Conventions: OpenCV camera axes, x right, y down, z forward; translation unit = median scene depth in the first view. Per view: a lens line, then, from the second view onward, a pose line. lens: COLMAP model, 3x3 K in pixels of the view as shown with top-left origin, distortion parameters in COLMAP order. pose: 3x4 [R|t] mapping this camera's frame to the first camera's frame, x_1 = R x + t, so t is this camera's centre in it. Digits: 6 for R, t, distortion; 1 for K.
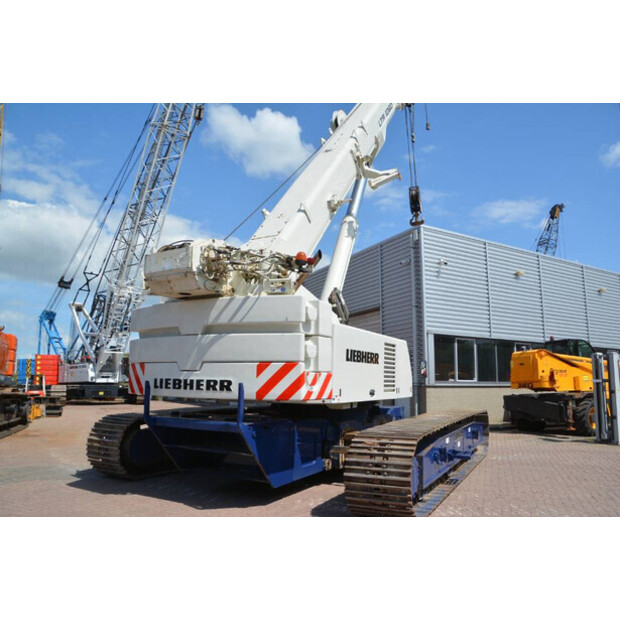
lens RADIAL K [[483.5, 0, 310.1], [0, 483.5, 315.3], [0, 0, 1]] dist [-0.171346, 0.108781]
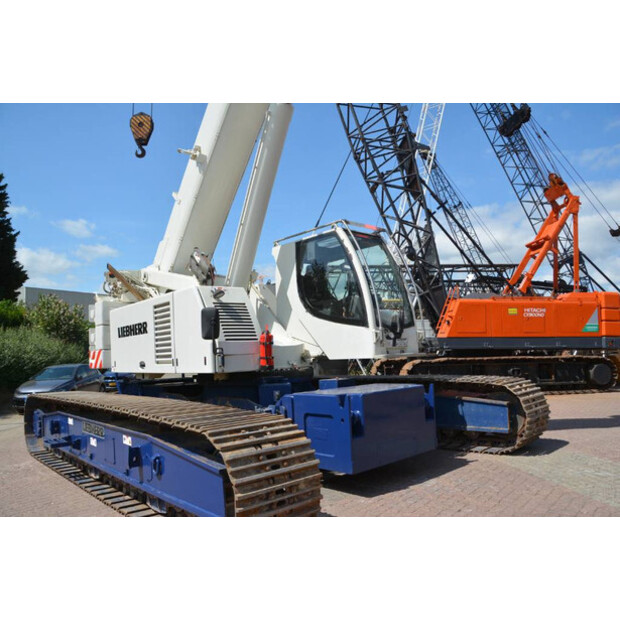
lens RADIAL K [[483.5, 0, 307.0], [0, 483.5, 318.8], [0, 0, 1]] dist [-0.171346, 0.108781]
pose [[-0.348969, -0.064706, -0.934898, 0.413946], [0.168074, 0.977116, -0.130365, 0.114606], [0.921939, -0.202625, -0.330108, 0.747316]]
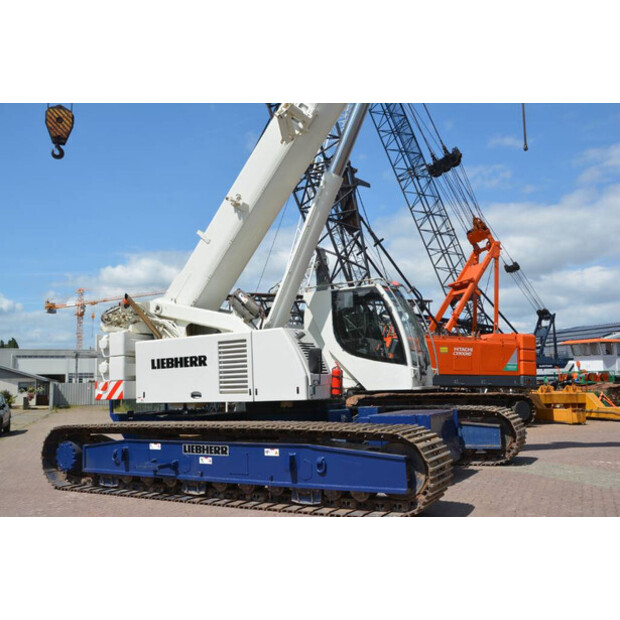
lens RADIAL K [[592.1, 0, 309.1], [0, 592.1, 315.4], [0, 0, 1]] dist [-0.043734, 0.000000]
pose [[-0.057518, -0.125400, -0.990437, 0.640553], [0.170273, 0.976312, -0.133500, 0.094215], [0.983717, -0.176323, -0.034803, 0.601520]]
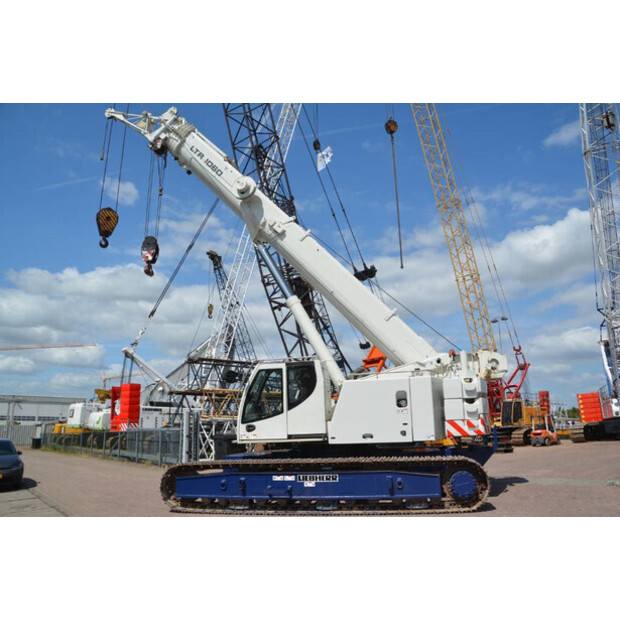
lens RADIAL K [[483.5, 0, 308.6], [0, 483.5, 317.6], [0, 0, 1]] dist [-0.171346, 0.108781]
pose [[0.245082, -0.233744, -0.940903, 0.743697], [0.167452, 0.966121, -0.196392, 0.041253], [0.954932, -0.109424, 0.275920, 0.290010]]
